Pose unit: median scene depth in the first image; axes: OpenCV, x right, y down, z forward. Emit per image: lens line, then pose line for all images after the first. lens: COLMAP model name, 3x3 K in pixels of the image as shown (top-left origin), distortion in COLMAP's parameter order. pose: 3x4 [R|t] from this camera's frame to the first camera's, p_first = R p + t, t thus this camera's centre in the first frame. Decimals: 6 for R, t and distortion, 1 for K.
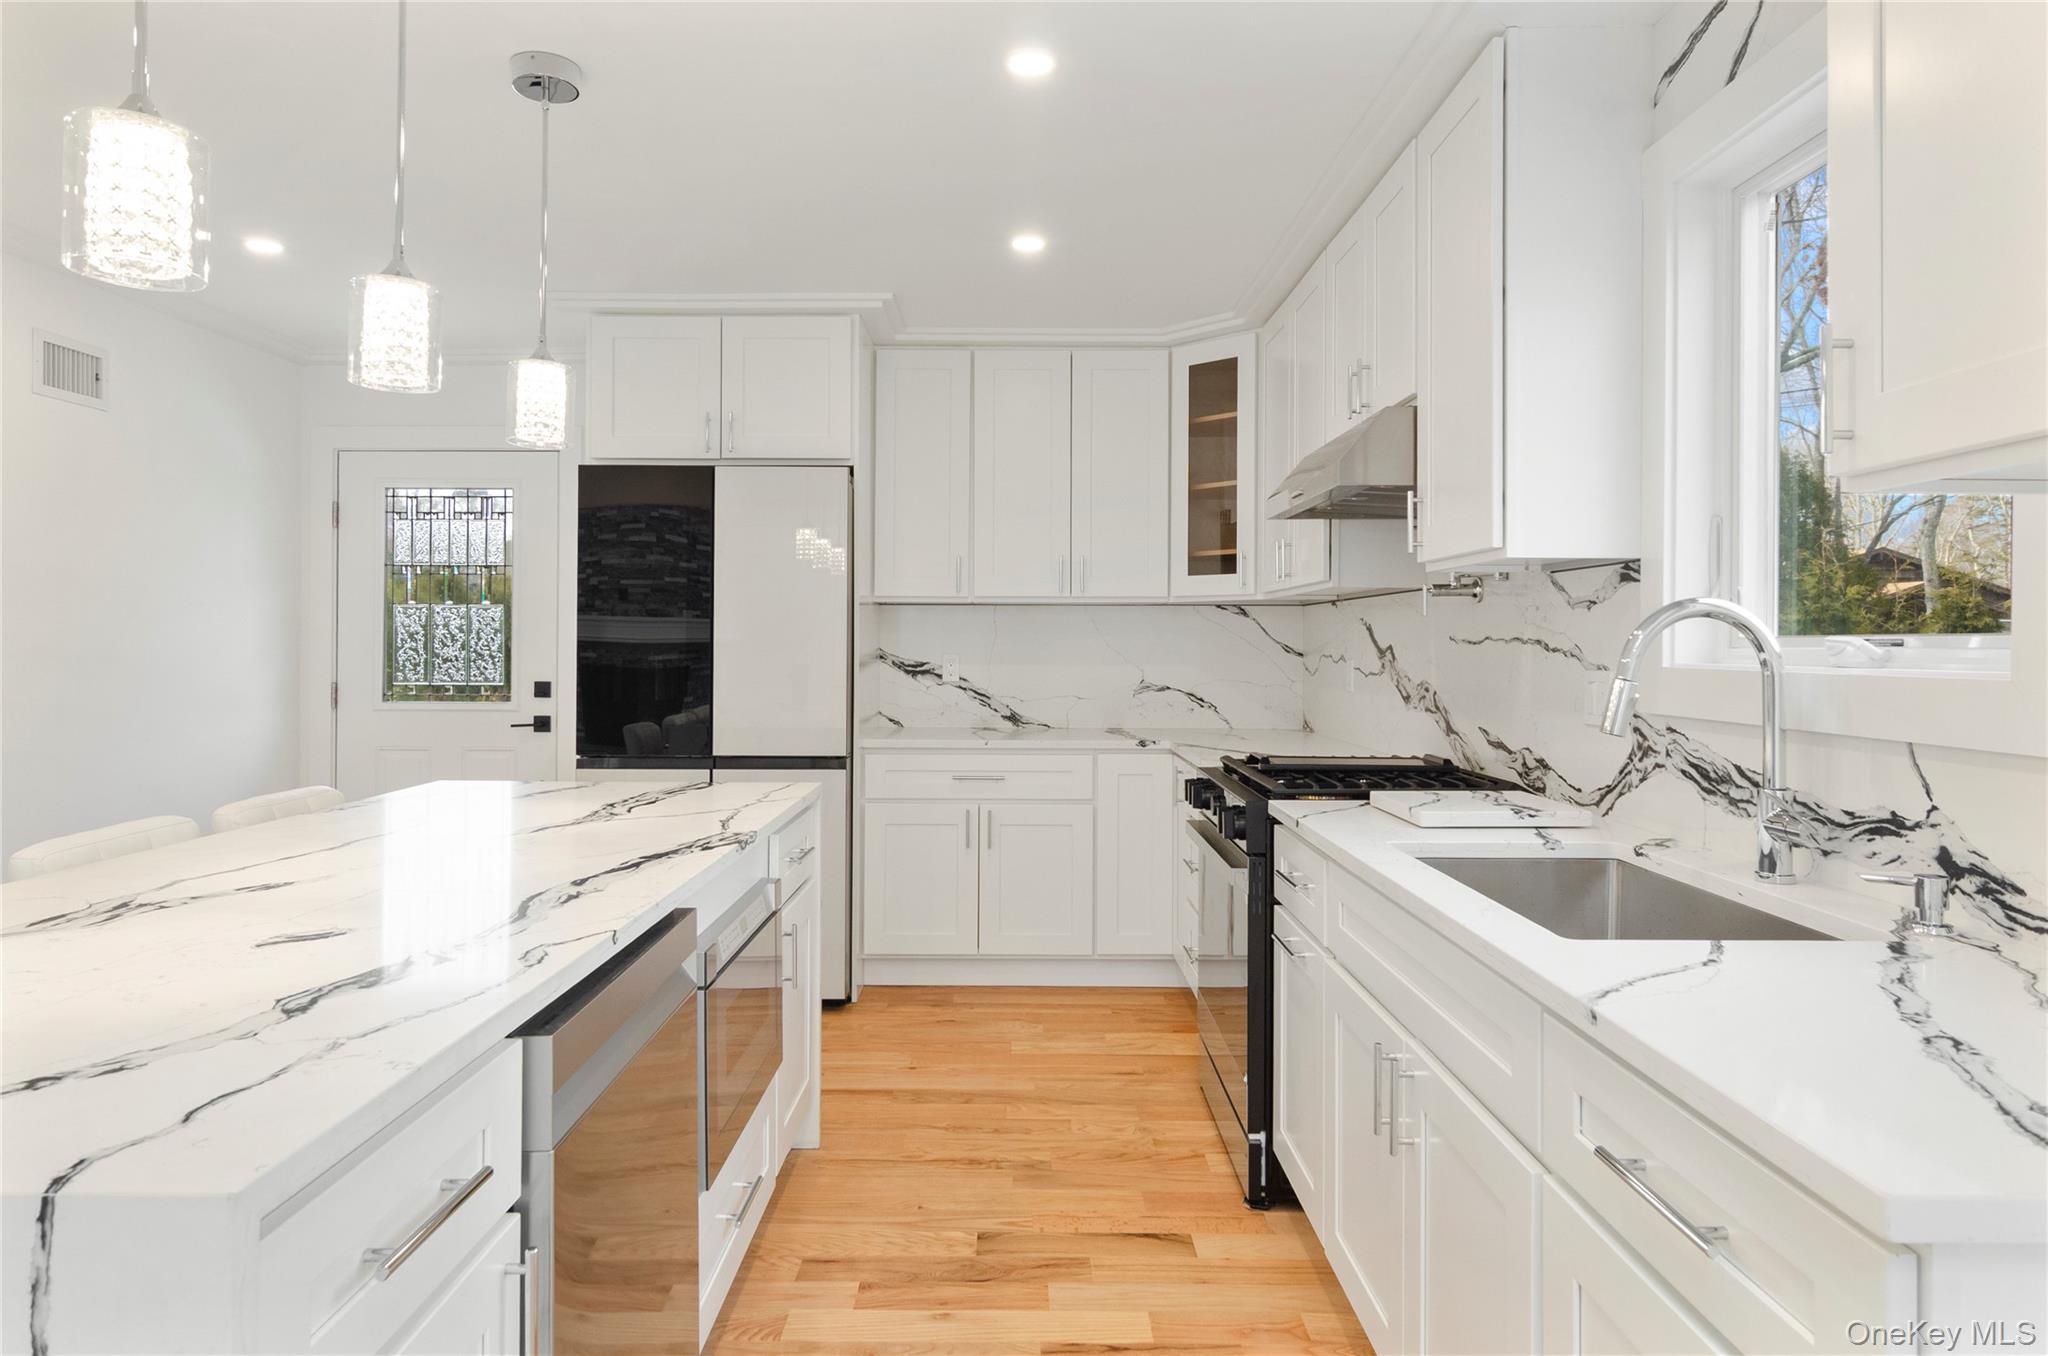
lens RADIAL K [[1206.0, 0, 1015.5], [0, 1206.0, 650.3], [0, 0, 1]] dist [0.004095, 0.000867]
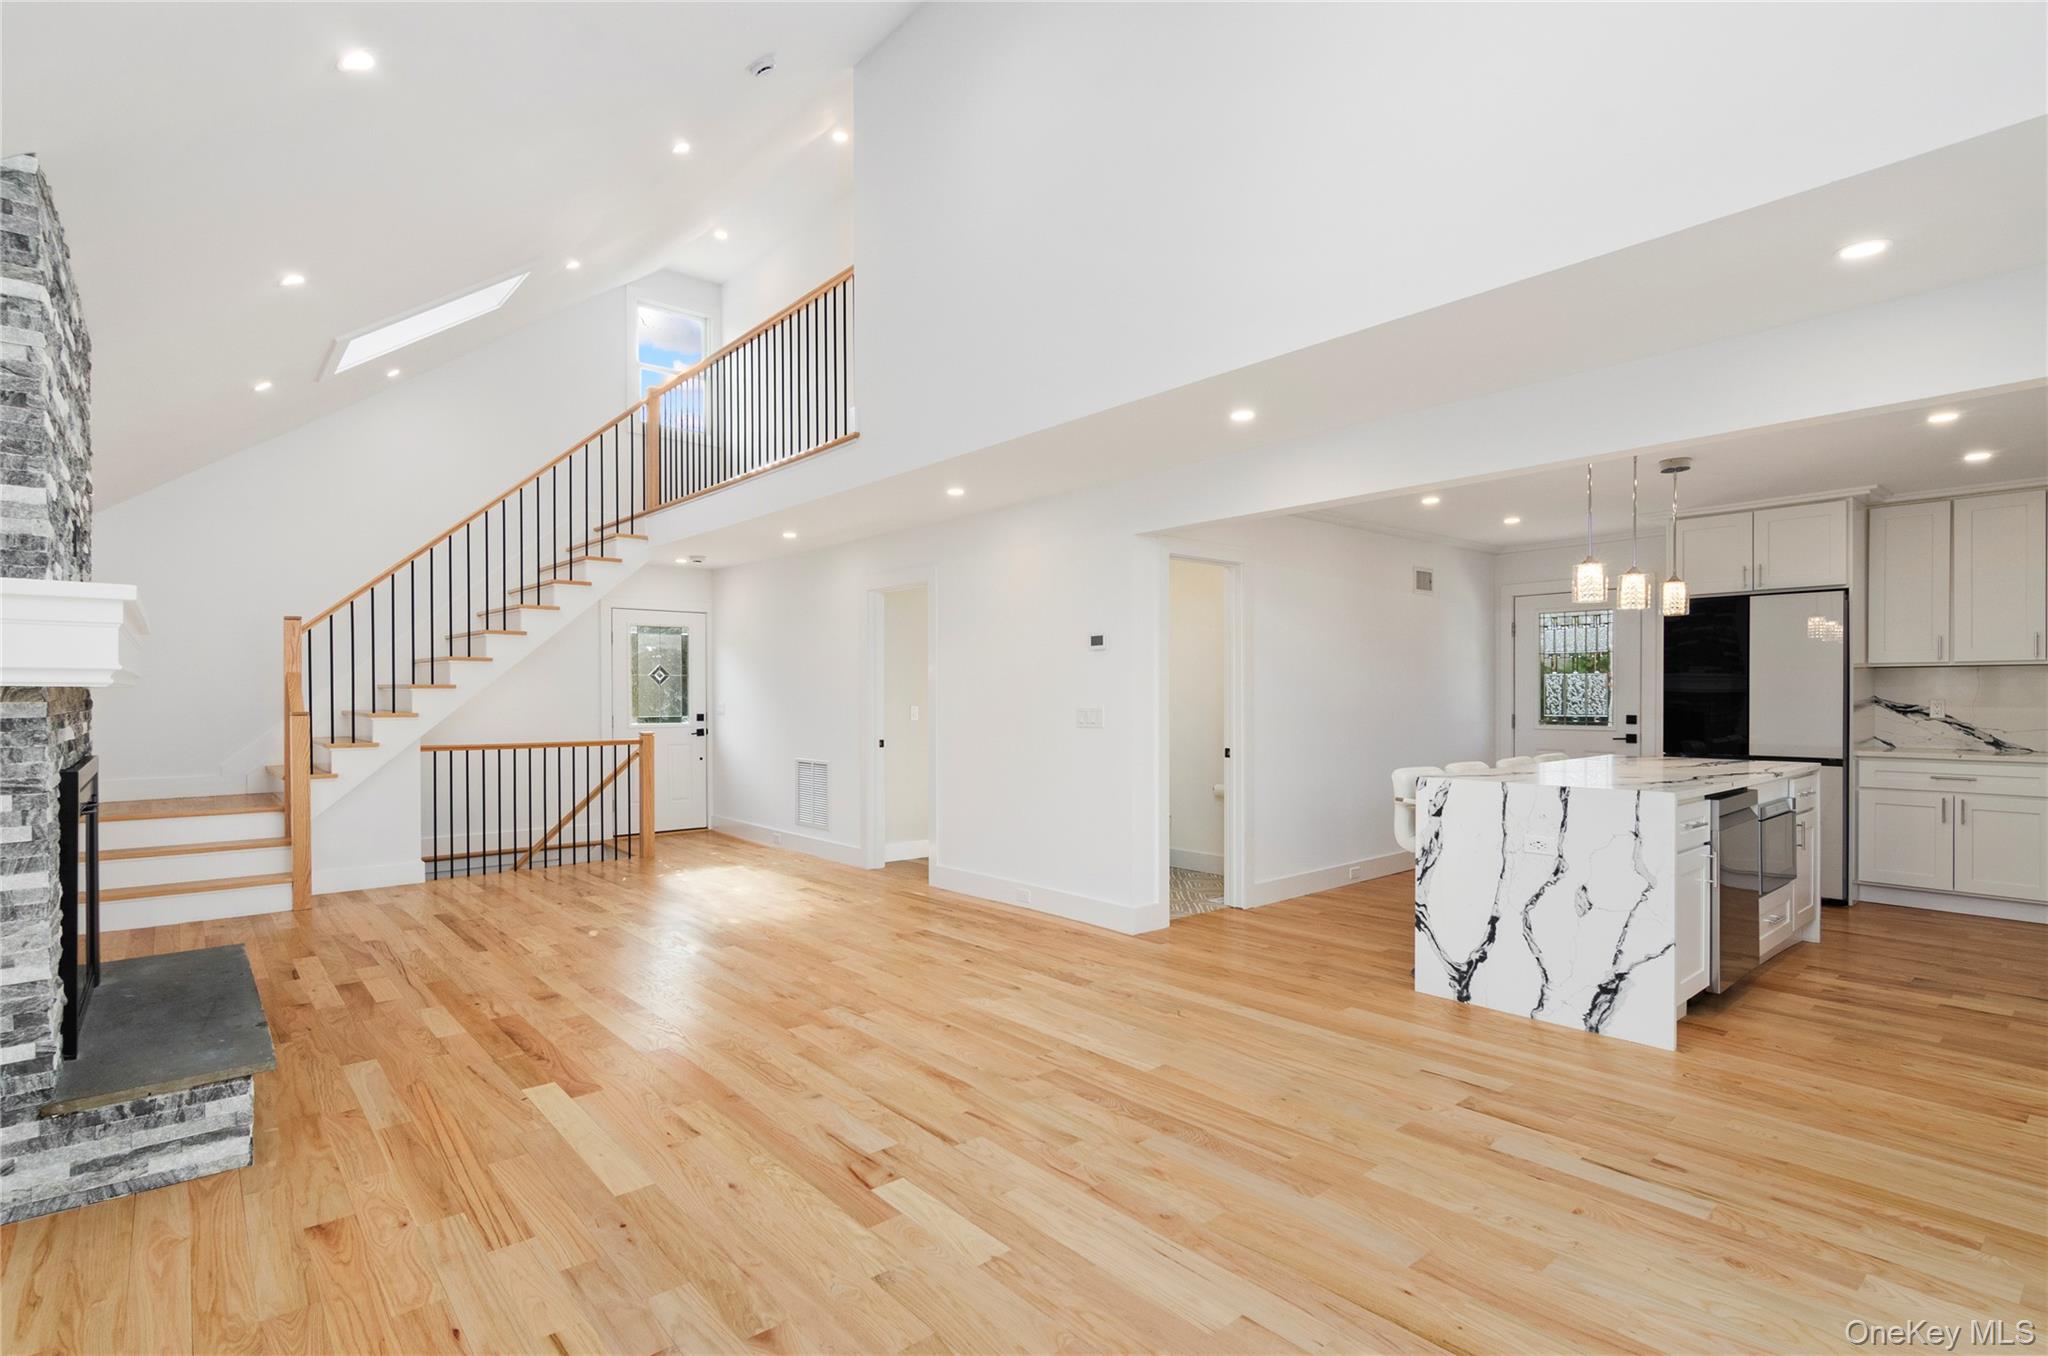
lens RADIAL K [[992.9, 0, 1019.7], [0, 992.9, 694.1], [0, 0, 1]] dist [-0.002043, 0.001313]
pose [[0.653998, -0.005615, -0.756476, 0.149072], [0.002382, 0.999983, -0.005363, 0.000146], [0.756493, 0.001705, 0.654000, -0.745566]]
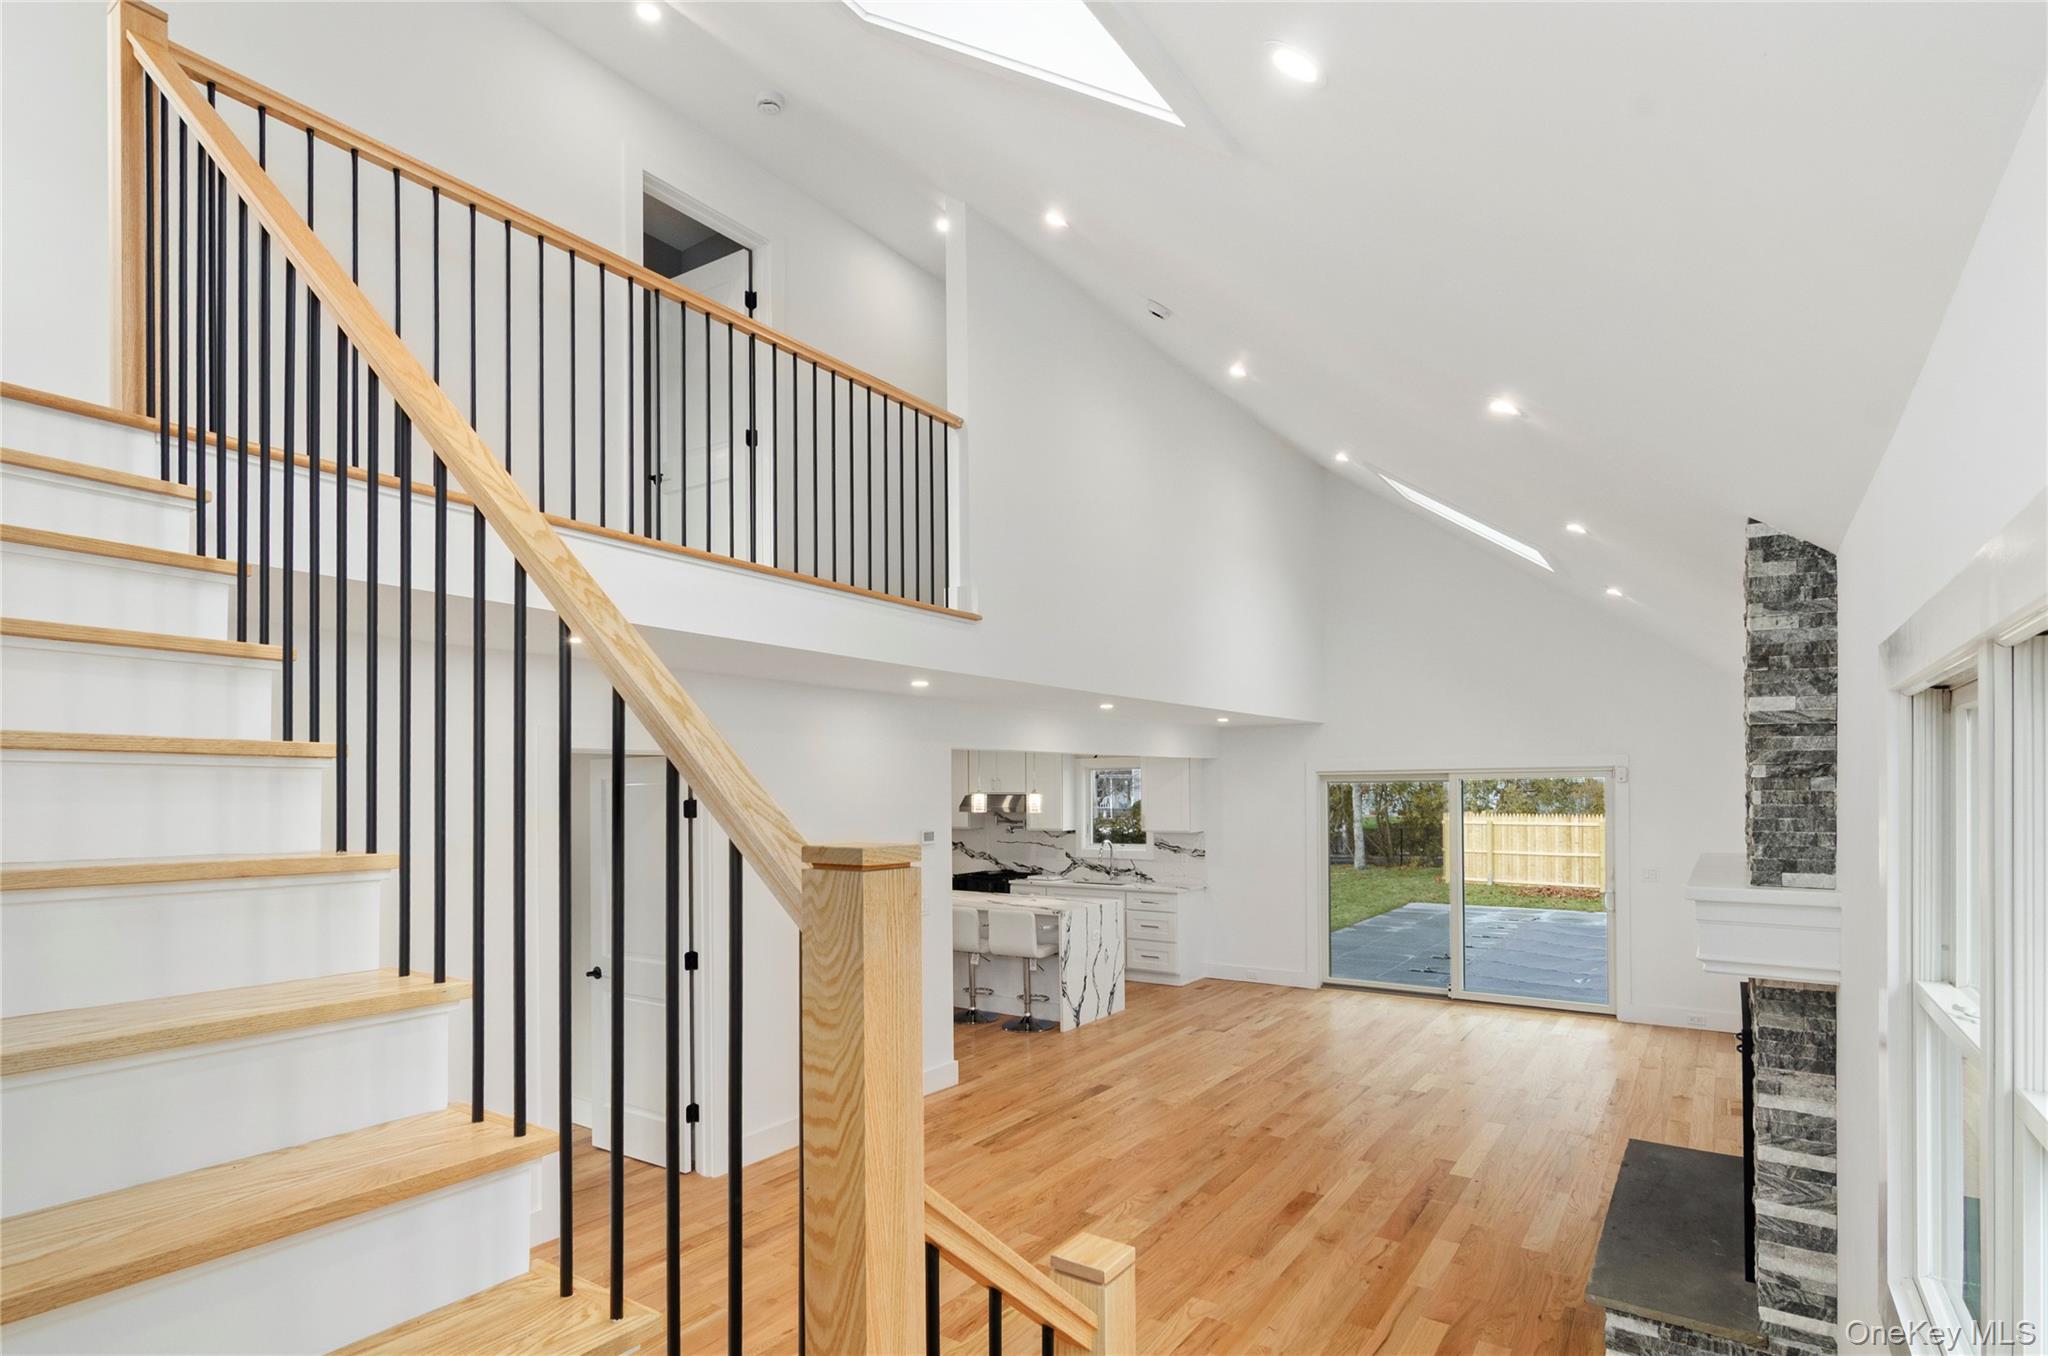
lens RADIAL K [[1007.8, 0, 1026.0], [0, 1007.8, 788.9], [0, 0, 1]] dist [-0.004851, -0.000040]
pose [[0.569278, -0.006702, 0.822118, -1.790264], [0.013523, 0.999908, -0.001213, -0.135920], [-0.822034, 0.011807, 0.569316, -0.771794]]
